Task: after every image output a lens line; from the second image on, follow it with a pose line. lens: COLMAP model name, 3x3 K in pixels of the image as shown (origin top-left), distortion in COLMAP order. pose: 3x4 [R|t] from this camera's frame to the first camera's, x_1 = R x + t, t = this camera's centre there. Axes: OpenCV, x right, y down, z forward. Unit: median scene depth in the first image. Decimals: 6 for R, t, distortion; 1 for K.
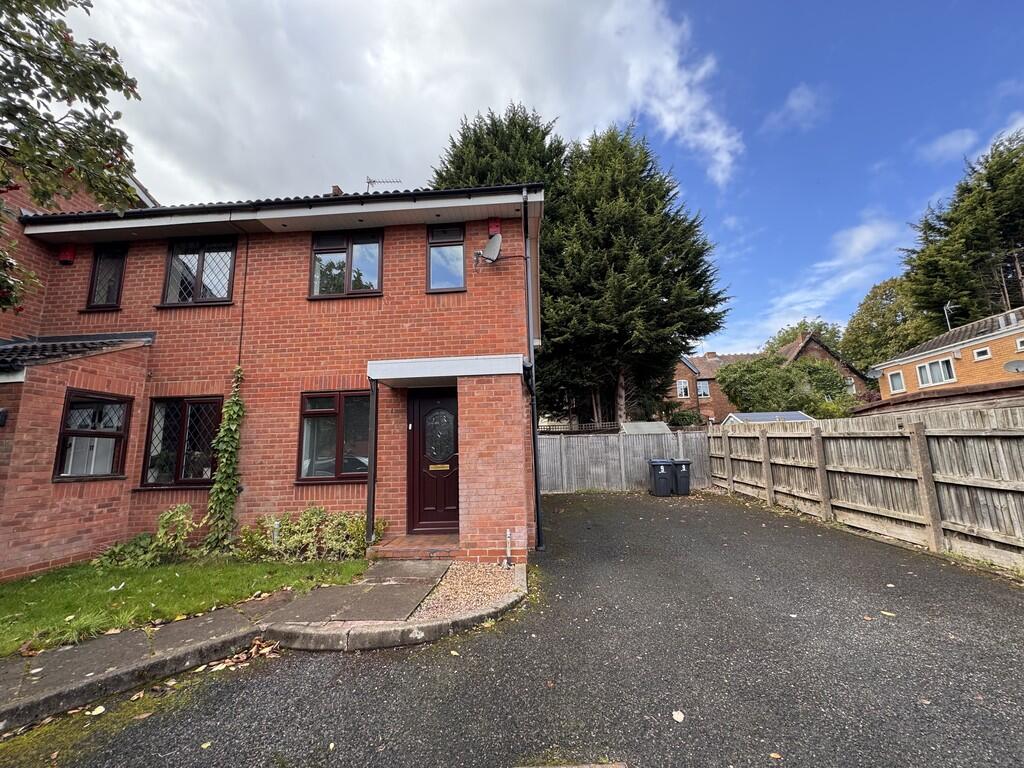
lens RADIAL K [[411.3, 0, 513.6], [0, 411.3, 384.7], [0, 0, 1]] dist [-0.003687, 0.000404]
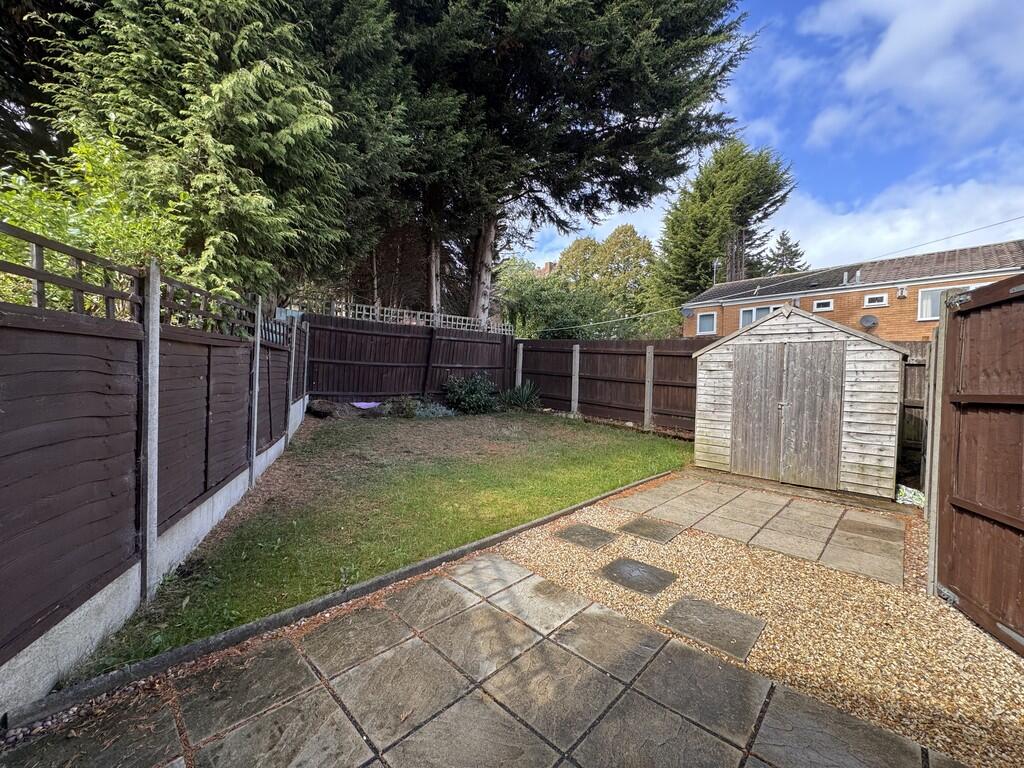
lens RADIAL K [[411.3, 0, 513.6], [0, 411.3, 384.7], [0, 0, 1]] dist [-0.003687, 0.000404]
pose [[0.650517, 0.040809, 0.758394, -0.328178], [-0.177556, 0.979056, 0.099617, 0.381550], [-0.738445, -0.199460, 0.644139, 2.147608]]
